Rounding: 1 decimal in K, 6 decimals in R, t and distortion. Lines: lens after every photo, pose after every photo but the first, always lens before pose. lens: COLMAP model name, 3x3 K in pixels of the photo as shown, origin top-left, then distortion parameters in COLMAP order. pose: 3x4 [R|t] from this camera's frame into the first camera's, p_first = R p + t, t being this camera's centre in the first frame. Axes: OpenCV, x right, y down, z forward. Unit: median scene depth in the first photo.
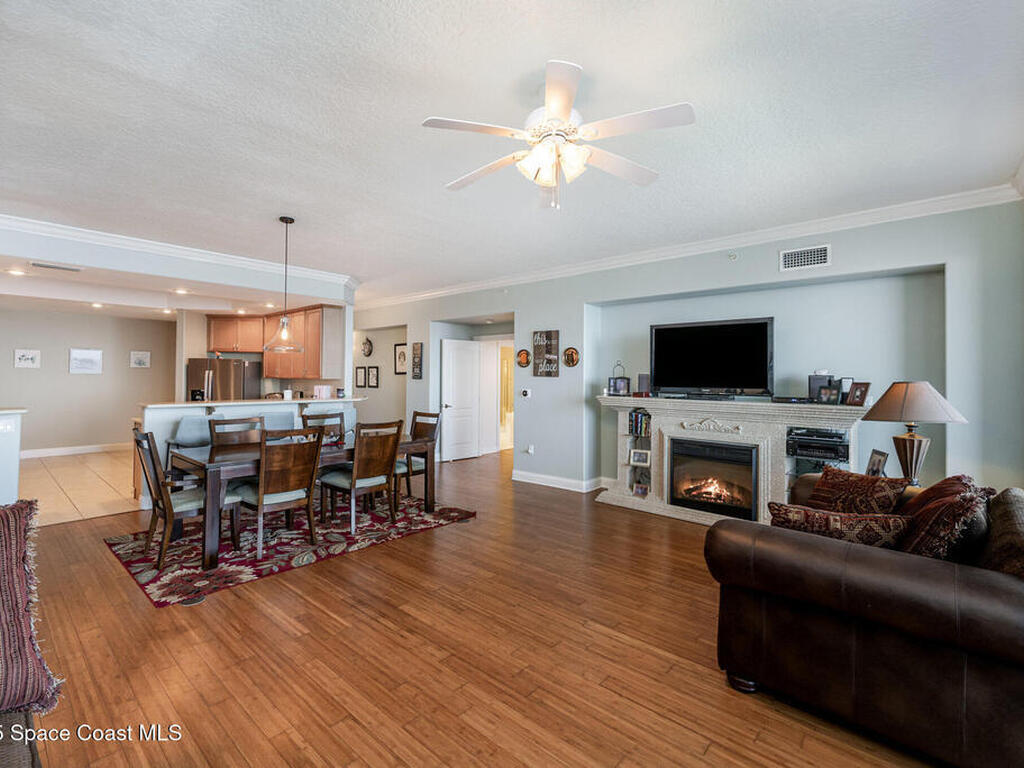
lens RADIAL K [[486.1, 0, 510.8], [0, 486.1, 366.5], [0, 0, 1]] dist [-0.000544, -0.000143]
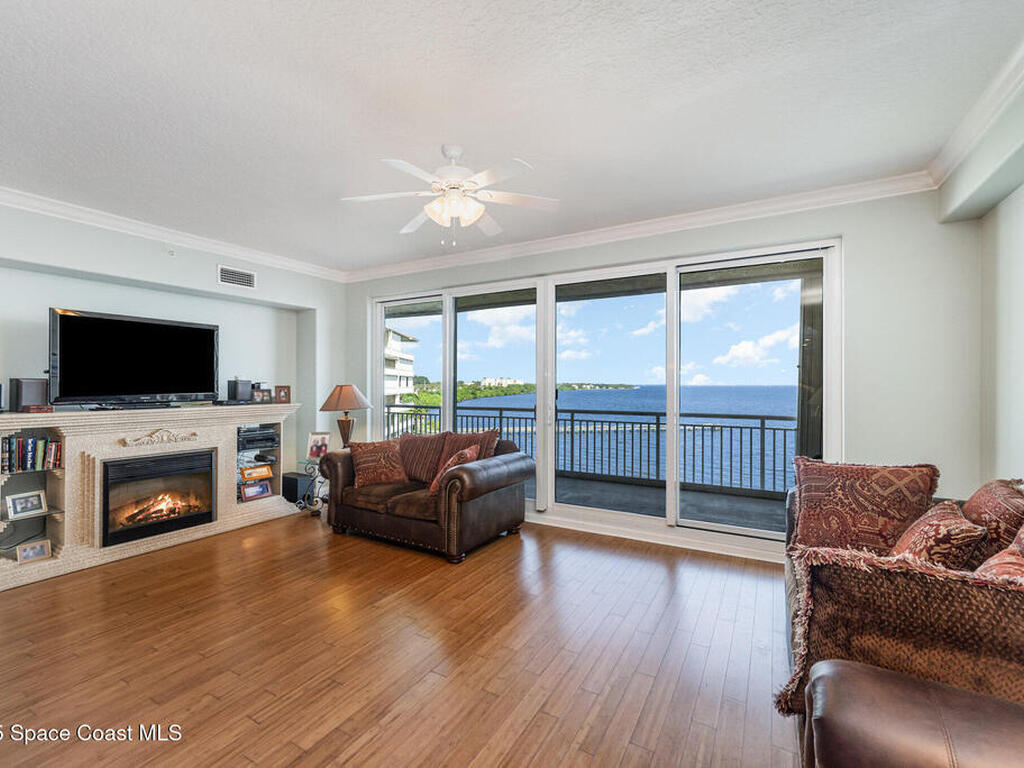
lens RADIAL K [[456.9, 0, 512.0], [0, 456.9, 384.0], [0, 0, 1]] dist [-0.001432, -0.000368]
pose [[-0.211162, -0.015062, 0.977335, -0.574573], [-0.026988, 0.999590, 0.009574, -0.001132], [-0.977079, -0.024354, -0.211482, 0.574469]]
